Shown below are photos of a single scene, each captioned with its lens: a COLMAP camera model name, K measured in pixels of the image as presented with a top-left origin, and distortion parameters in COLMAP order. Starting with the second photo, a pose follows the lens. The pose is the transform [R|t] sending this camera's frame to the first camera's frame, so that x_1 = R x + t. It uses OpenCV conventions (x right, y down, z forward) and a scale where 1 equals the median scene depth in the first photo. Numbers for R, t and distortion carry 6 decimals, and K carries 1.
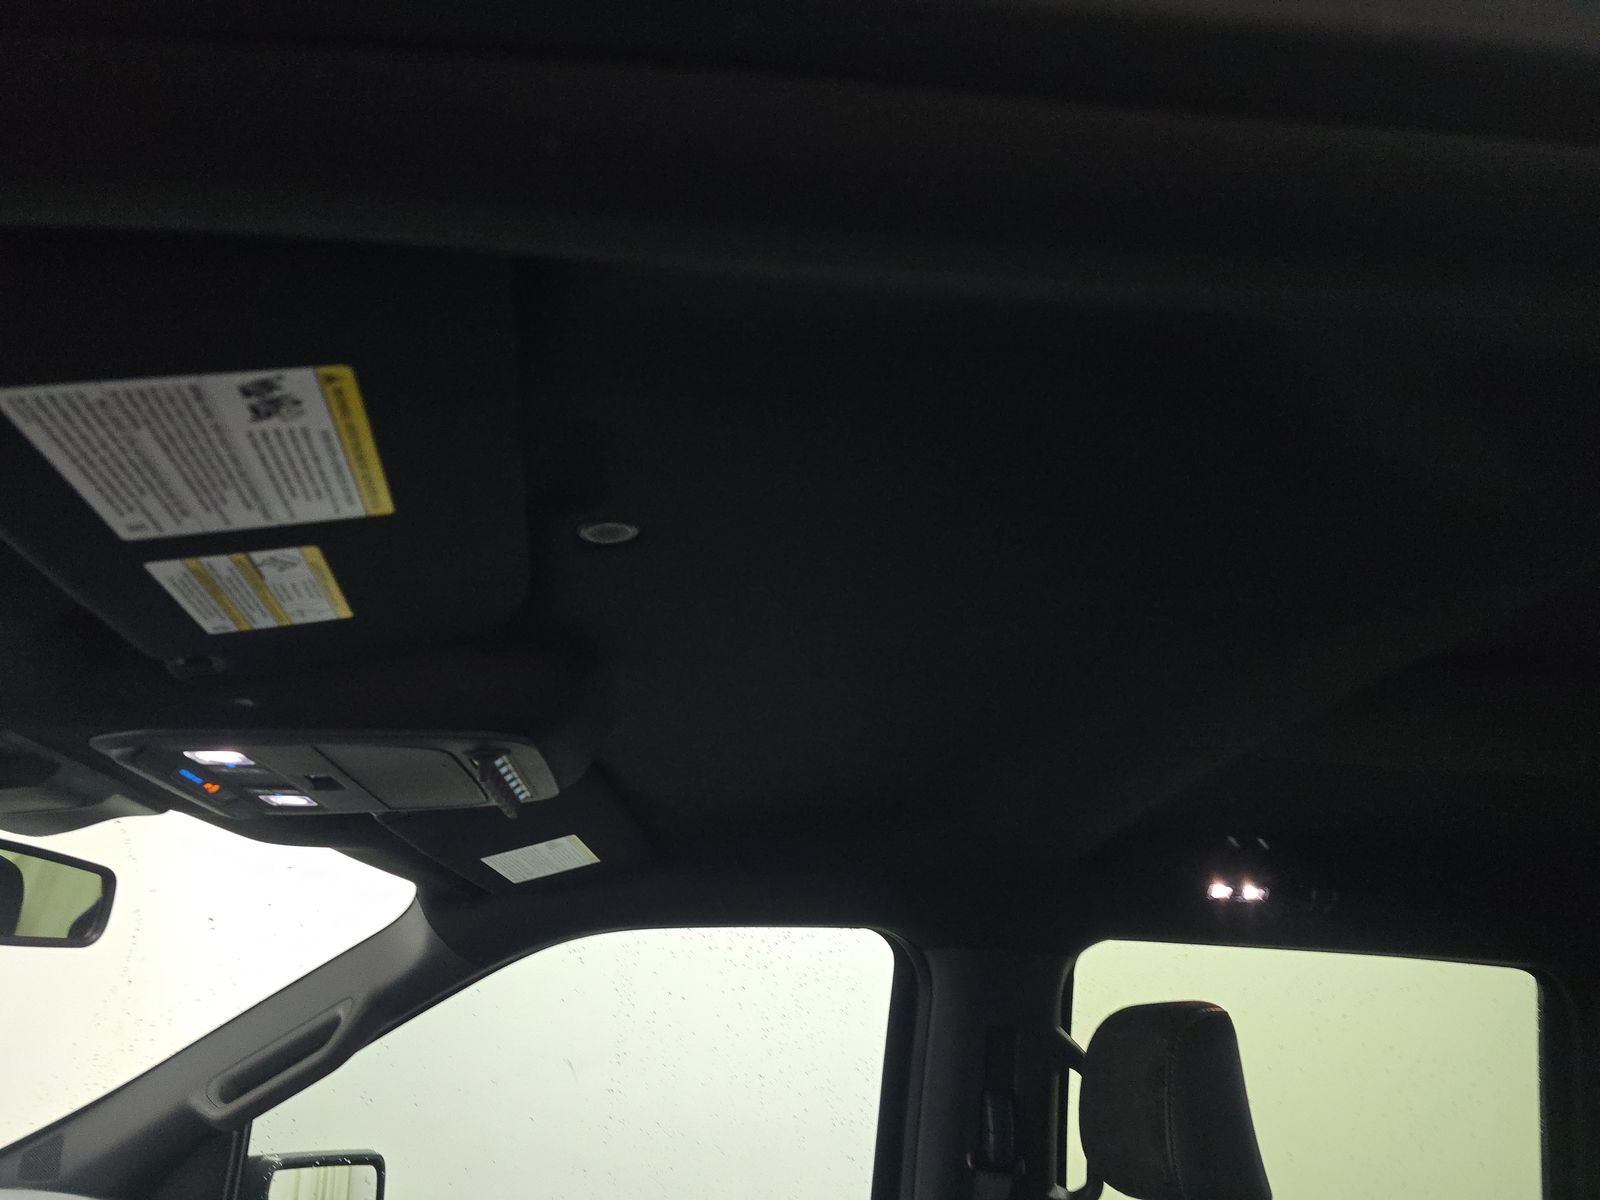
lens RADIAL K [[1087.6, 0, 796.7], [0, 1087.6, 599.5], [0, 0, 1]] dist [0.010792, -0.023762]
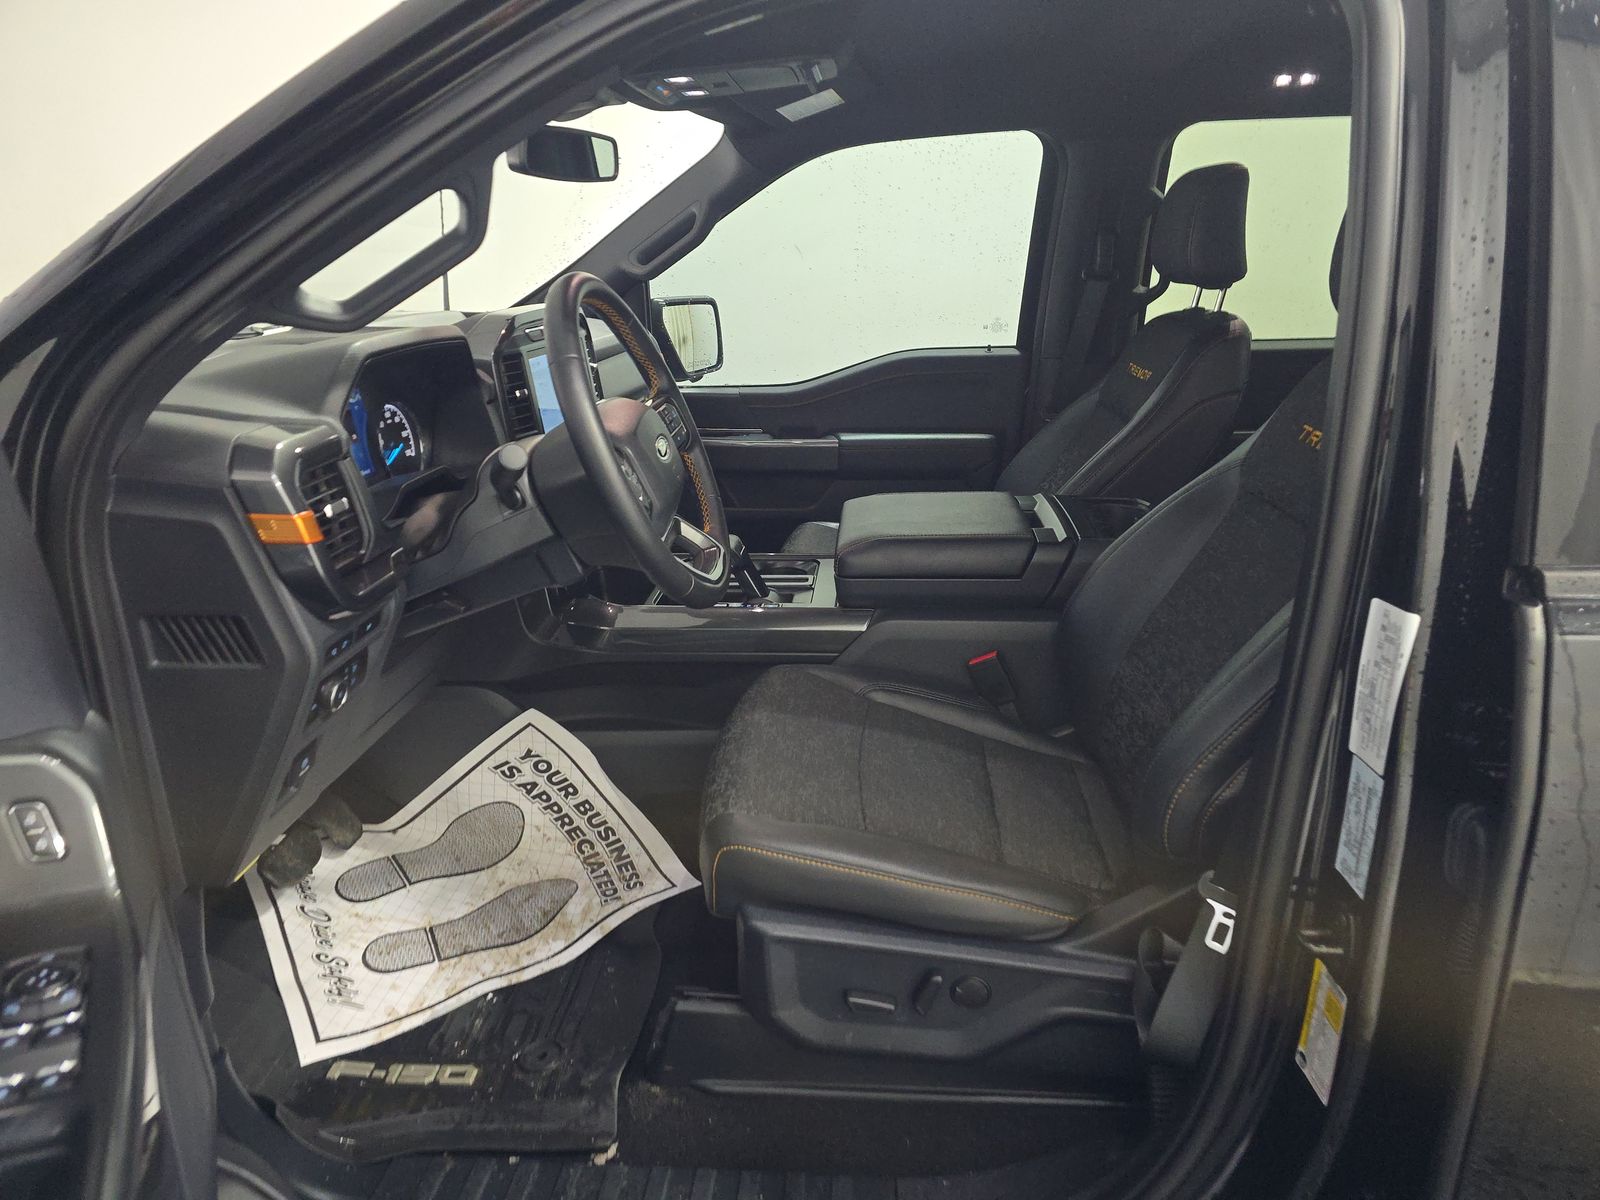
lens RADIAL K [[1087.6, 0, 793.9], [0, 1087.6, 601.1], [0, 0, 1]] dist [0.010792, -0.023762]
pose [[0.984988, -0.008683, -0.172406, 0.011128], [0.118988, 0.757721, 0.641639, -0.202283], [0.125065, -0.652521, 0.747379, -0.572669]]
